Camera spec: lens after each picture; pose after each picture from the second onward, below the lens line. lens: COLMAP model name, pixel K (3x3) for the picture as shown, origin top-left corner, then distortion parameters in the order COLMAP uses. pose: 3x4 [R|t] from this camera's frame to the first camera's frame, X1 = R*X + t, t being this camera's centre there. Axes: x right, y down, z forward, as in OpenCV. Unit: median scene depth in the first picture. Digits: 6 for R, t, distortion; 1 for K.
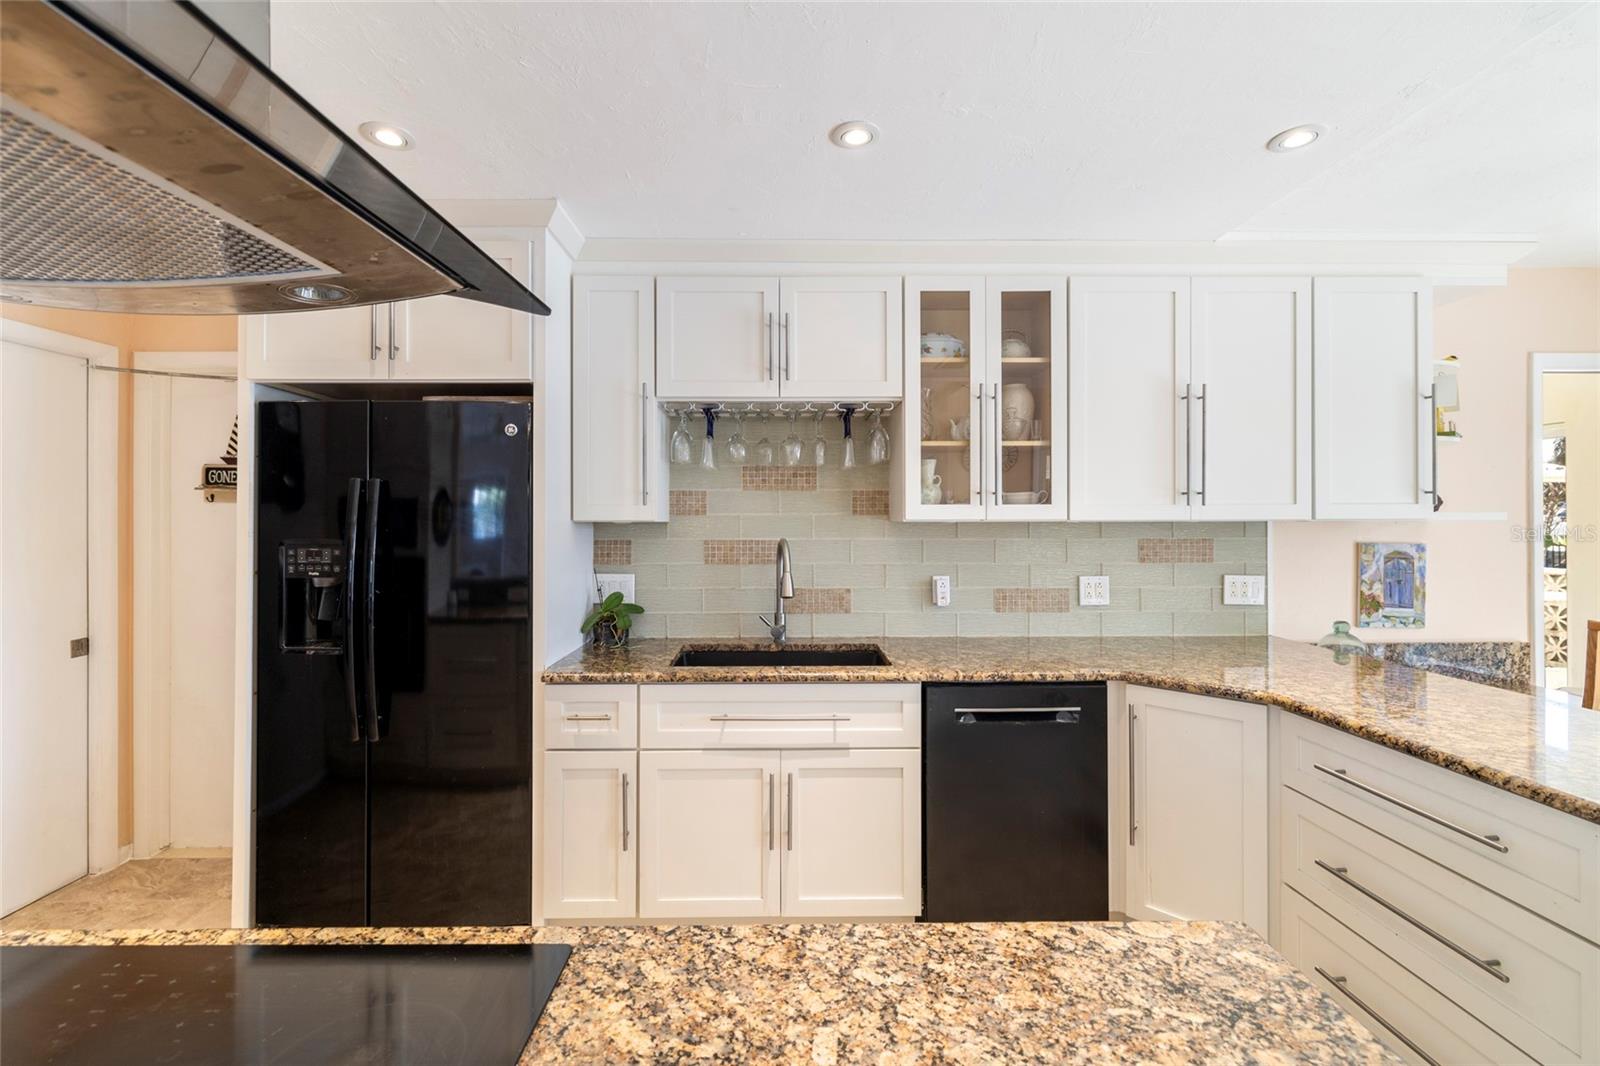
lens RADIAL K [[669.3, 0, 788.8], [0, 669.3, 521.4], [0, 0, 1]] dist [-0.000362, 0.000506]
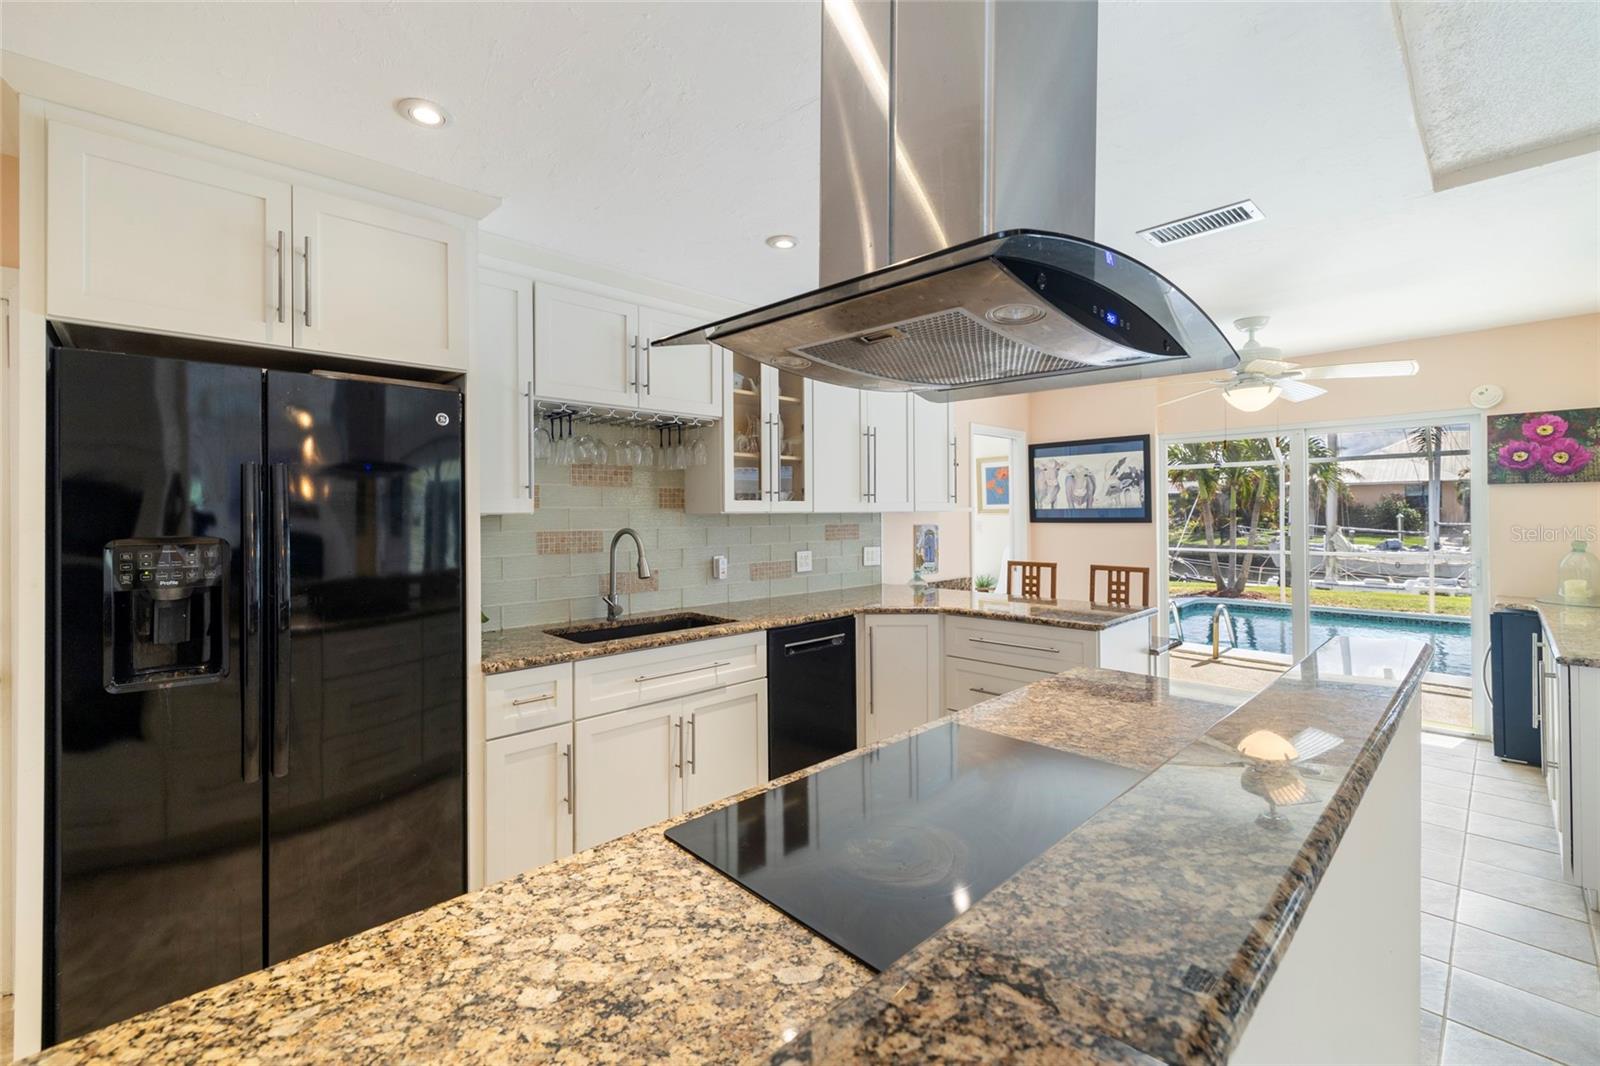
lens RADIAL K [[669.3, 0, 788.8], [0, 669.3, 521.4], [0, 0, 1]] dist [-0.000362, 0.000506]
pose [[0.738888, -0.011195, 0.673735, -0.691799], [0.005597, 0.999929, 0.010477, 0.002987], [-0.673805, -0.003971, 0.738898, -0.051567]]
